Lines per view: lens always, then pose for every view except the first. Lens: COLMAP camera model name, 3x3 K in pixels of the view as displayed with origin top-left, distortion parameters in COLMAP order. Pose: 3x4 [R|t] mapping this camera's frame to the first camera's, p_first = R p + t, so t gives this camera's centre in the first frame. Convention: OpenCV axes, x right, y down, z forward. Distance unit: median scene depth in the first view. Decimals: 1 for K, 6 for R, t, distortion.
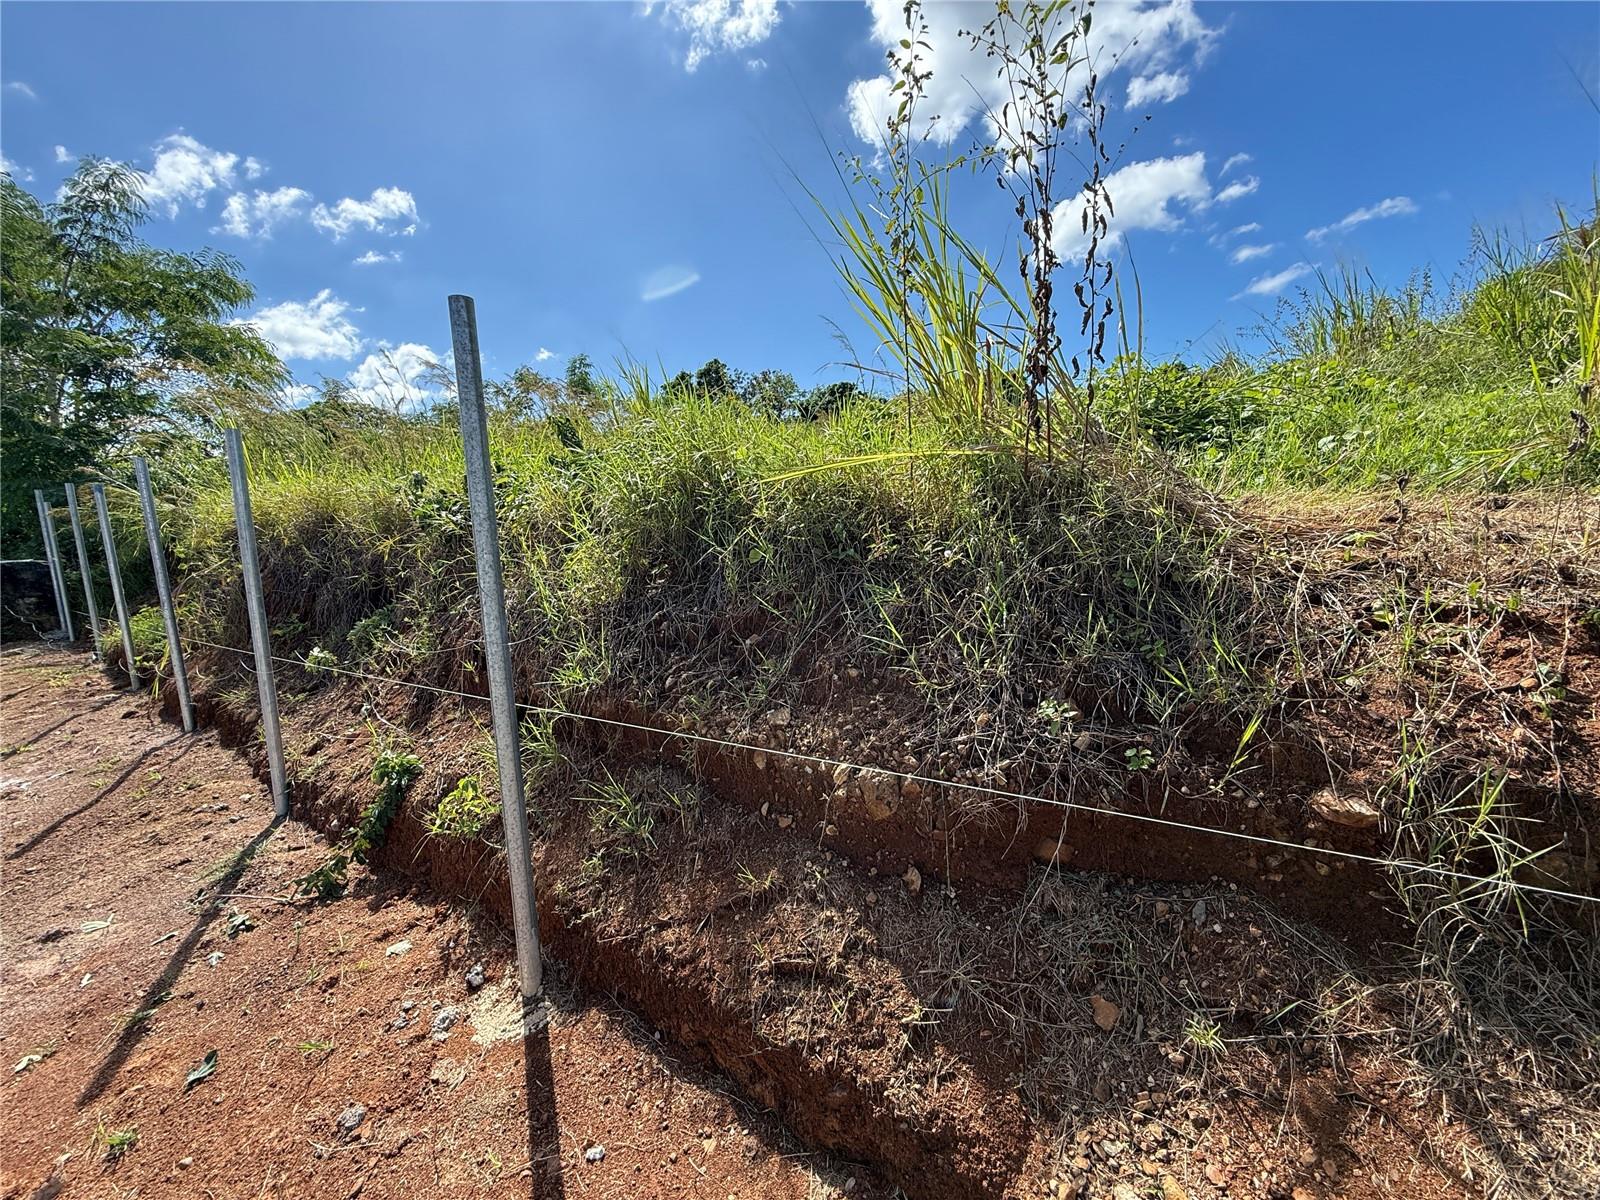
lens RADIAL K [[633.7, 0, 801.4], [0, 633.7, 600.2], [0, 0, 1]] dist [-0.000257, 0.000637]
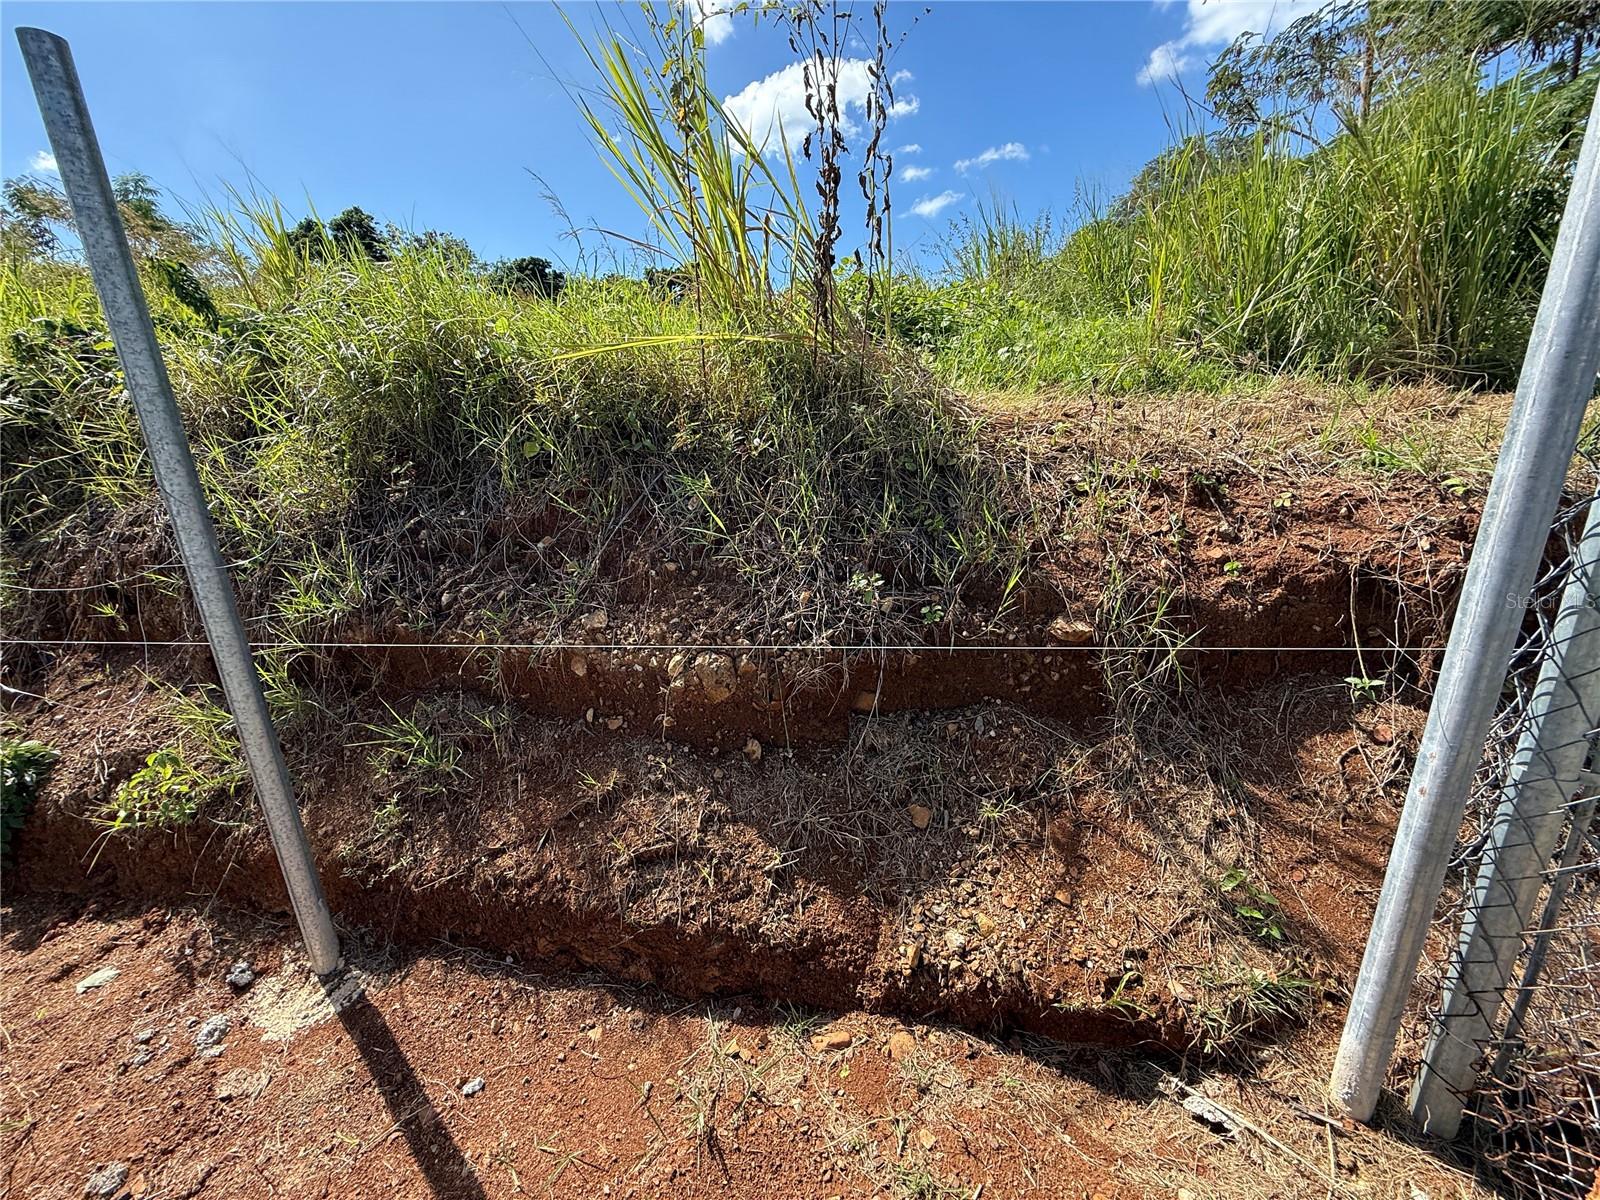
lens RADIAL K [[633.7, 0, 795.7], [0, 633.7, 598.9], [0, 0, 1]] dist [-0.000257, 0.000637]
pose [[0.908620, -0.104972, 0.404215, -0.163318], [0.044325, 0.986668, 0.156595, 0.020841], [-0.415264, -0.124368, 0.901159, 0.028928]]
